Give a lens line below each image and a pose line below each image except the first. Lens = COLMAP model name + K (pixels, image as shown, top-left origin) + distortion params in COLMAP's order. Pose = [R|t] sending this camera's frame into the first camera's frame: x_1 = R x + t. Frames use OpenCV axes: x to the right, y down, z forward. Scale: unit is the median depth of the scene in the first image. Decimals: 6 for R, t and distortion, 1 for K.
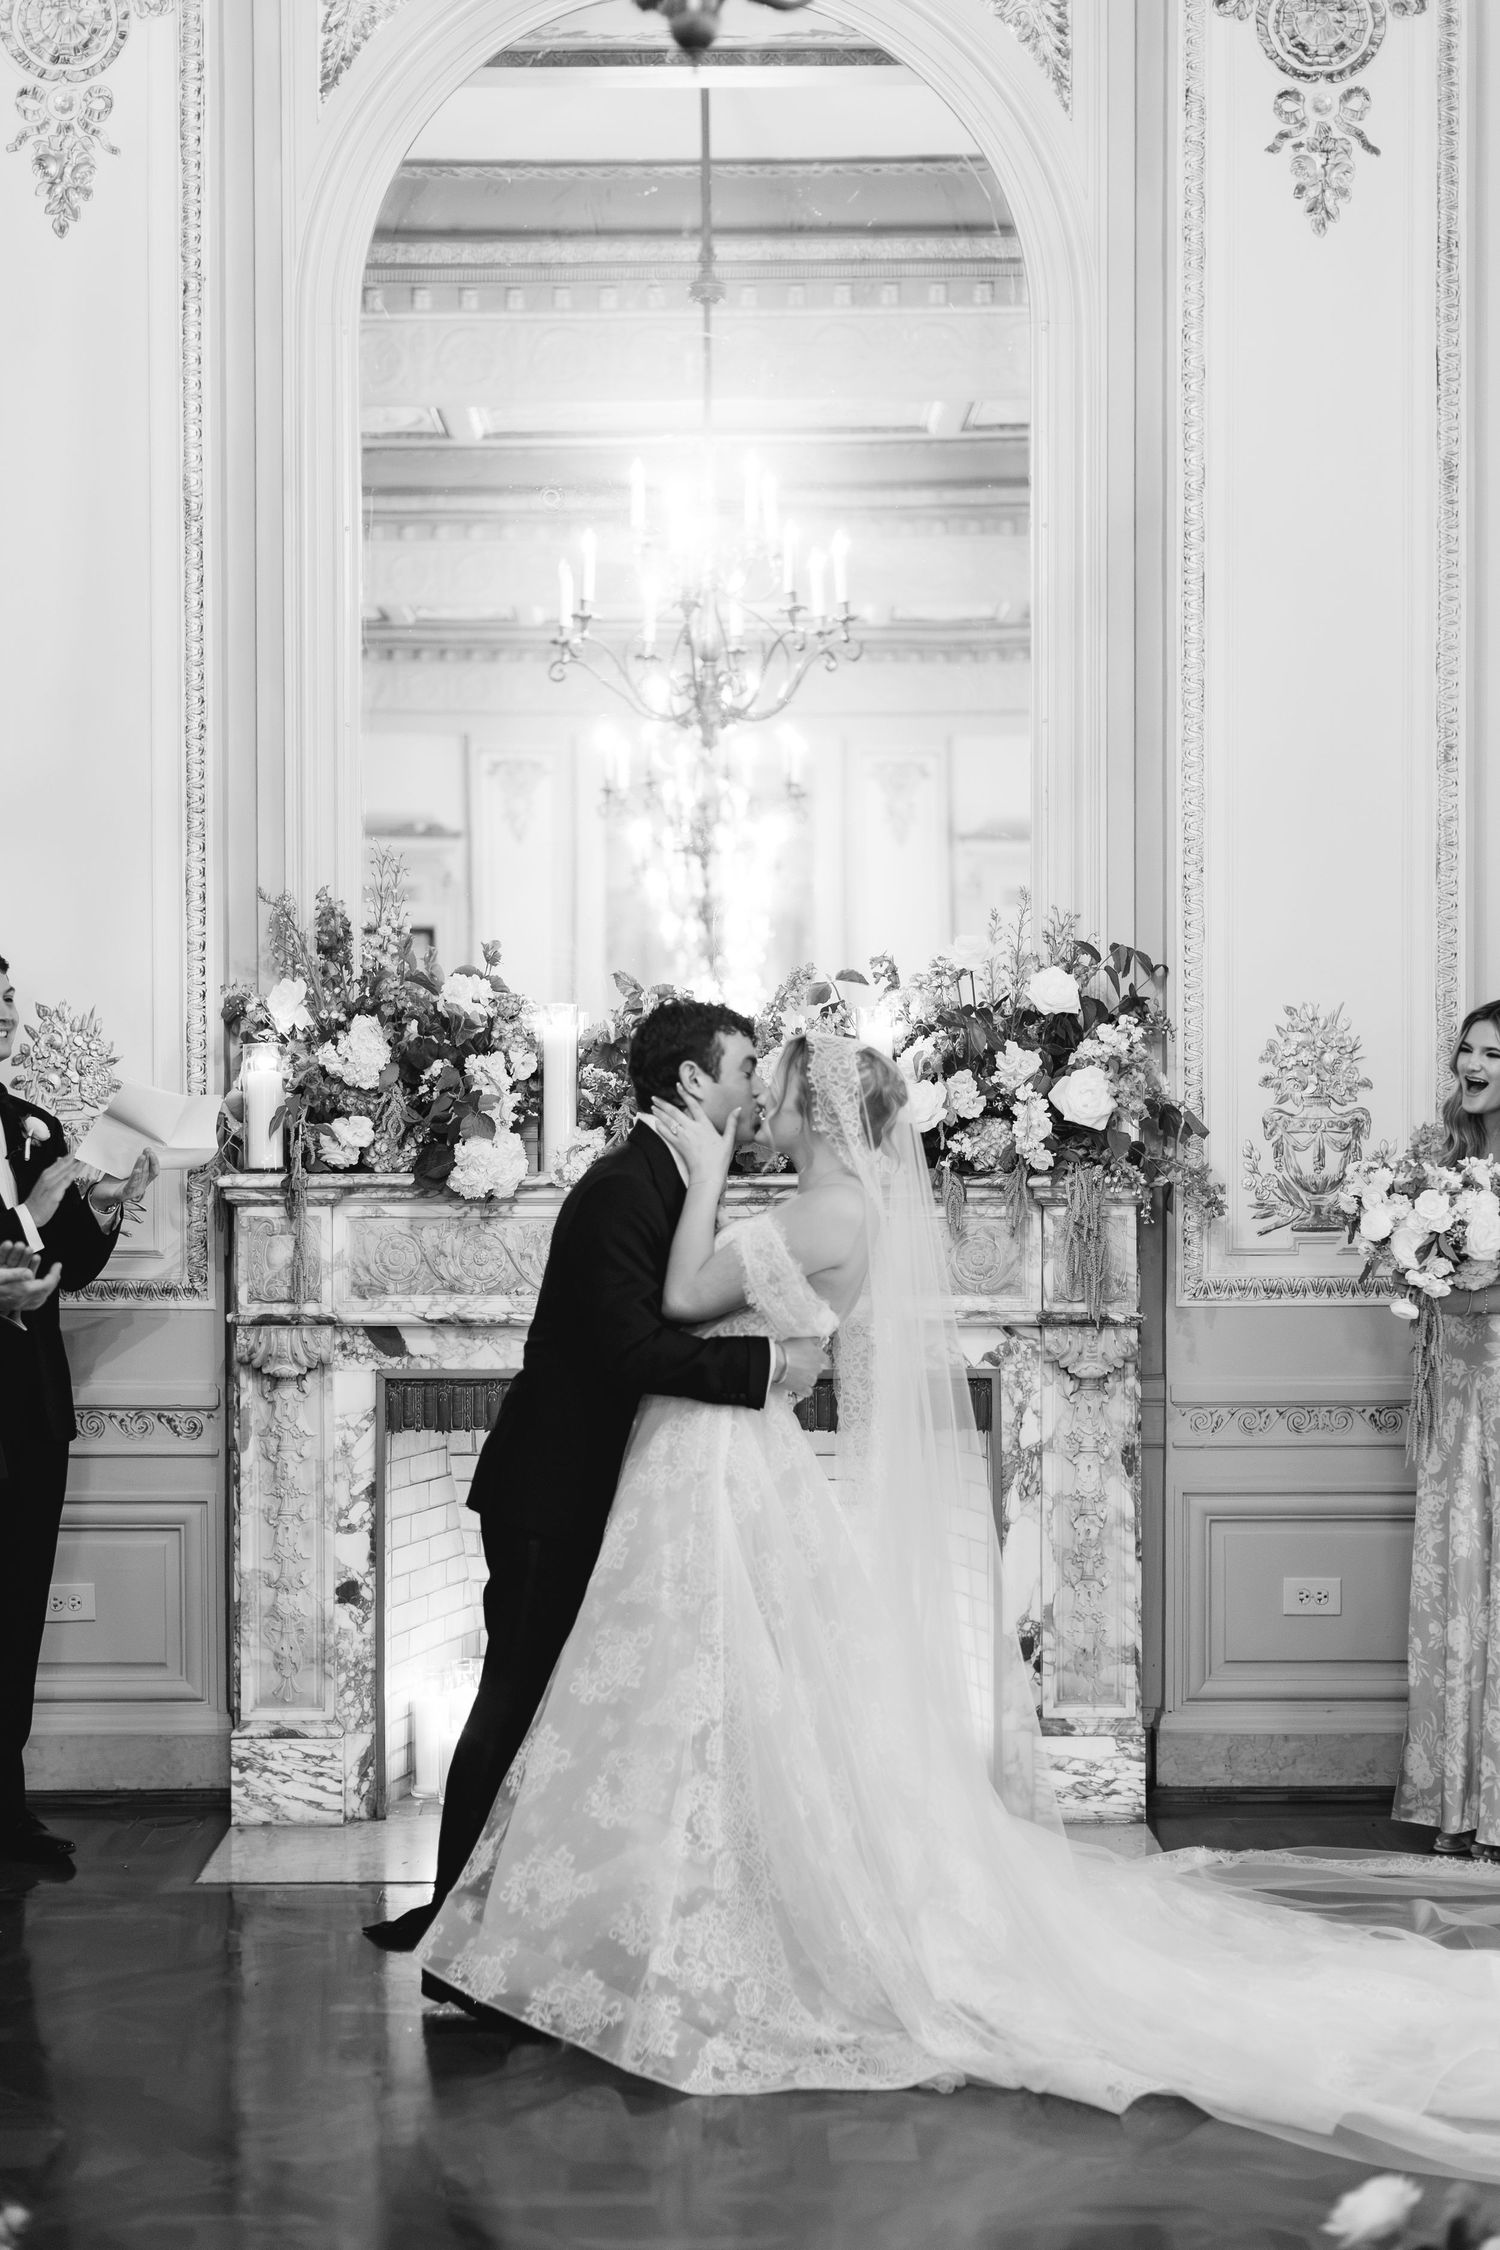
lens RADIAL K [[5290.8, 0, 753.1], [0, 5290.8, 1044.9], [0, 0, 1]] dist [-0.297930, 0.061131]
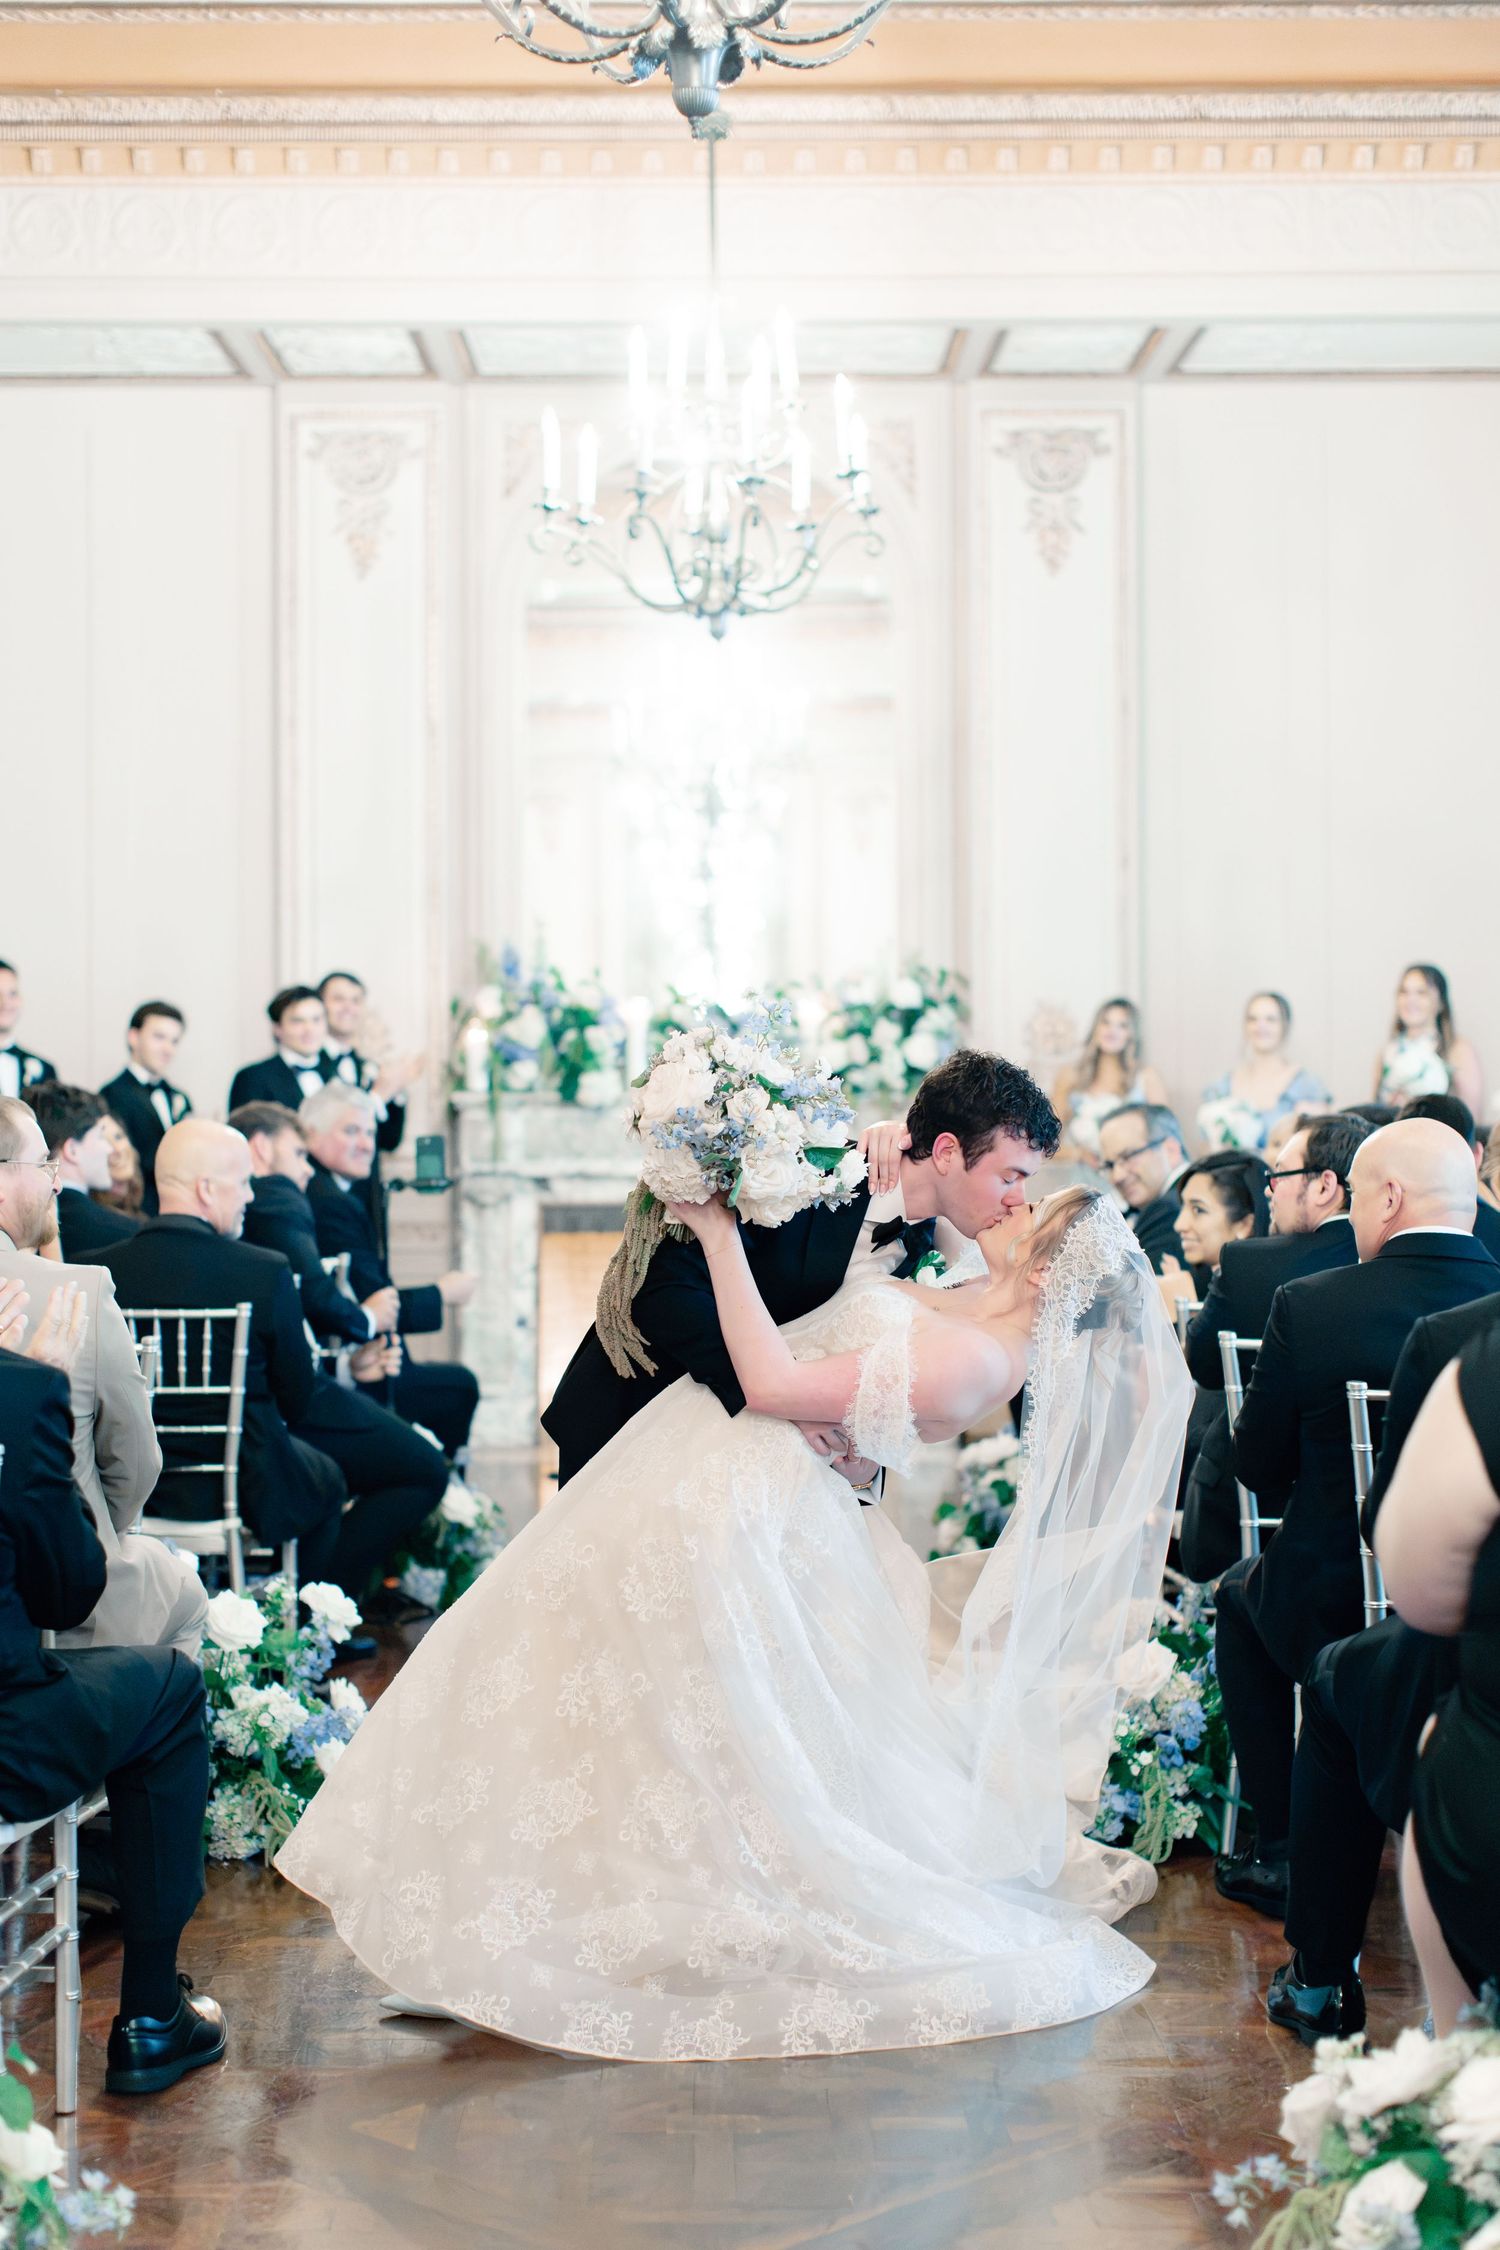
lens RADIAL K [[5121.4, 0, 750.0], [0, 5121.4, 1125.0], [0, 0, 1]] dist [-0.310149, 0.350899]
pose [[0.999998, -0.002137, 0.000297, 0.002201], [0.002131, 0.999818, 0.018944, 0.001751], [-0.000338, -0.018943, 0.999821, -0.777060]]
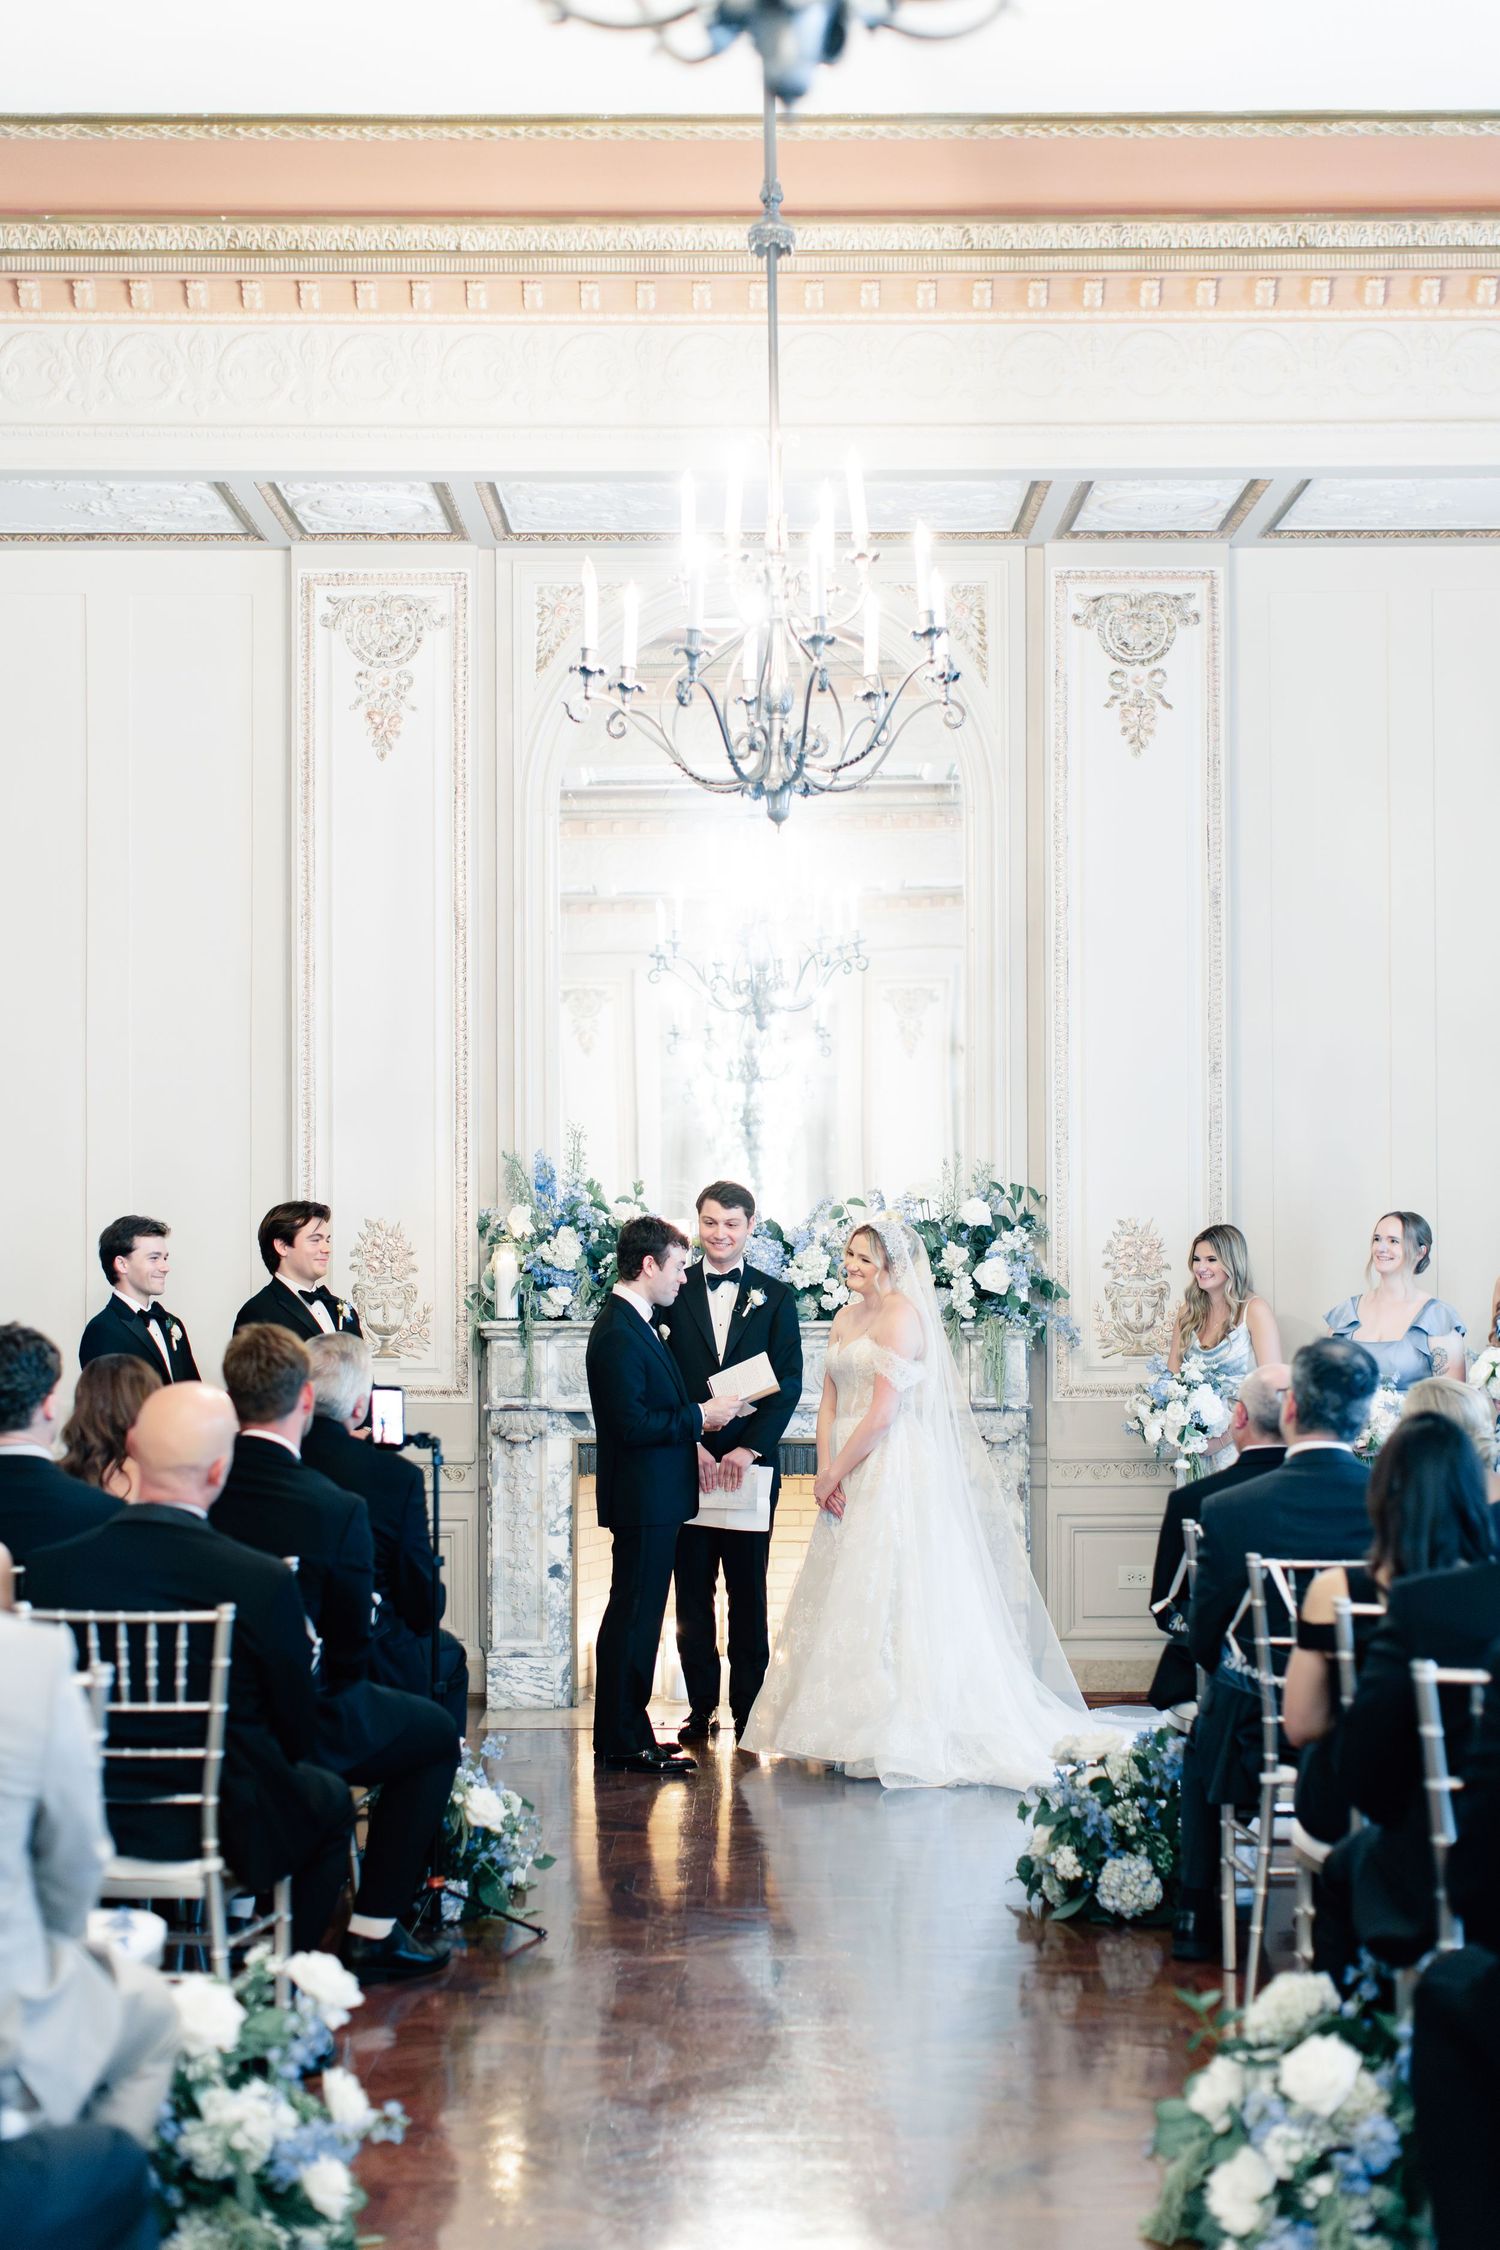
lens RADIAL K [[5121.4, 0, 750.0], [0, 5121.4, 1125.0], [0, 0, 1]] dist [-0.310149, 0.350899]
pose [[0.999979, -0.001212, -0.006308, -0.004653], [0.001092, 0.999818, -0.019048, -0.006891], [0.006330, 0.019041, 0.999799, -0.625276]]
